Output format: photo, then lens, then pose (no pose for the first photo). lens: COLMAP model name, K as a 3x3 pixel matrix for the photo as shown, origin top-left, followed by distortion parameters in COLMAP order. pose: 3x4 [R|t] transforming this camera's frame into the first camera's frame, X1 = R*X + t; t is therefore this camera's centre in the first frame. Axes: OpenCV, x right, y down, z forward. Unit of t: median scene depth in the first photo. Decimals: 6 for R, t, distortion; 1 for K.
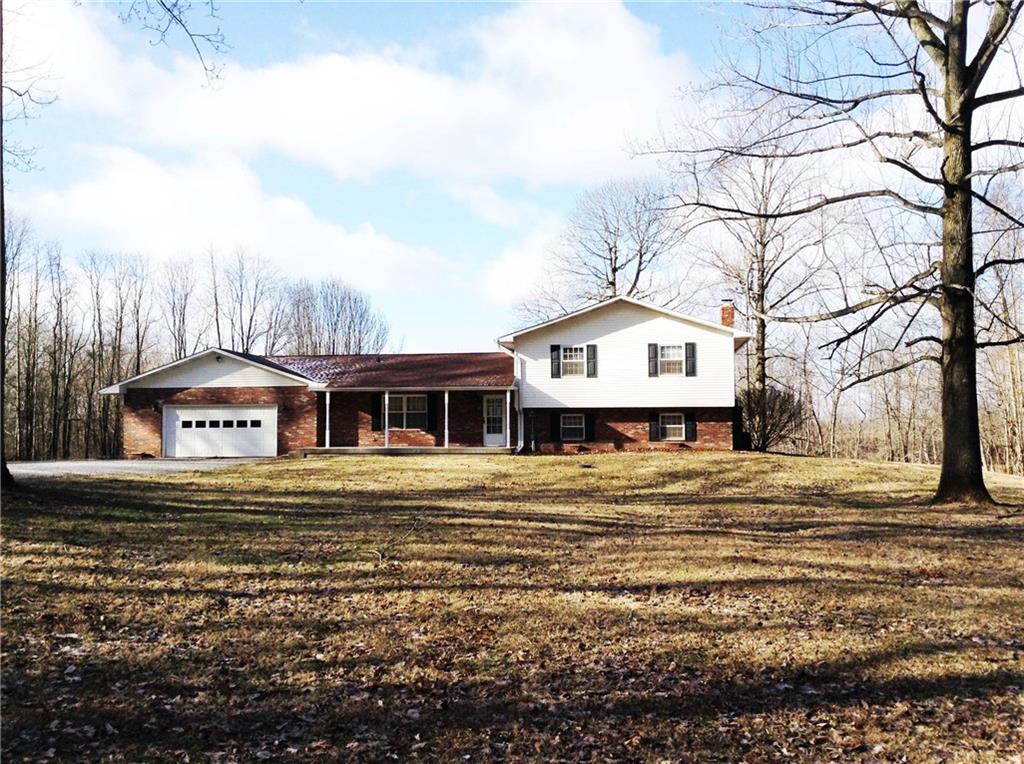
lens RADIAL K [[959.8, 0, 508.0], [0, 959.8, 382.5], [0, 0, 1]] dist [0.060033, 0.000000]
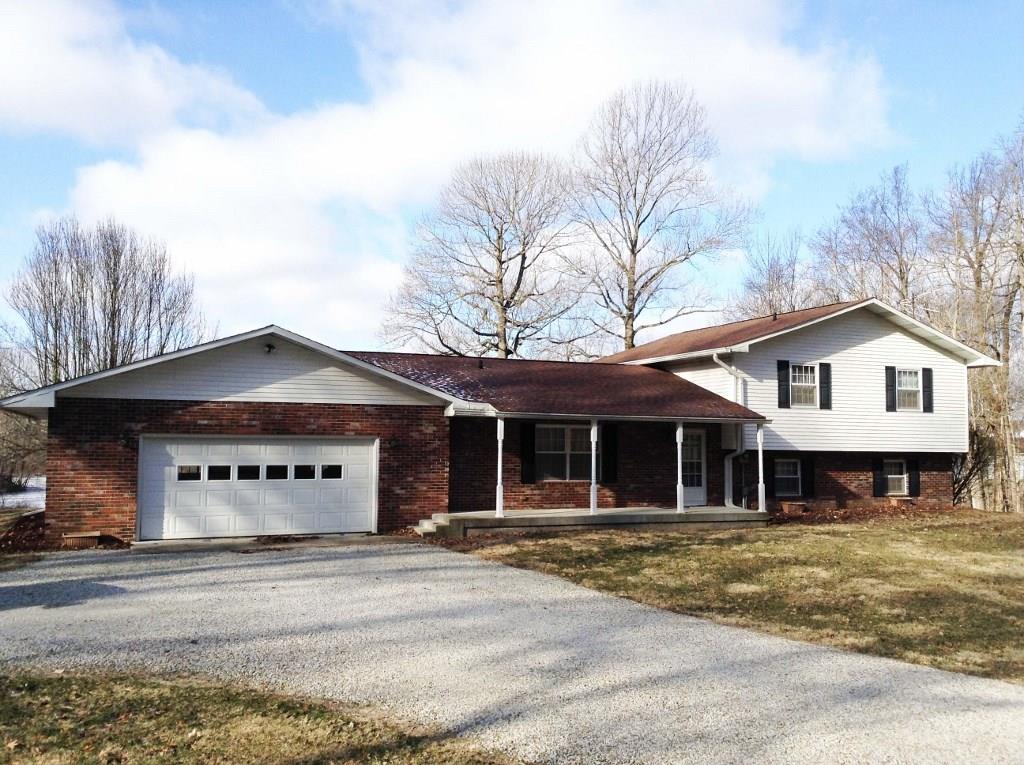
lens RADIAL K [[959.8, 0, 514.3], [0, 959.8, 383.4], [0, 0, 1]] dist [0.060033, 0.000000]
pose [[0.845373, 0.046114, 0.532183, -0.490372], [-0.038706, 0.998936, -0.025074, 0.002629], [-0.532773, 0.000598, 0.846258, 0.510347]]
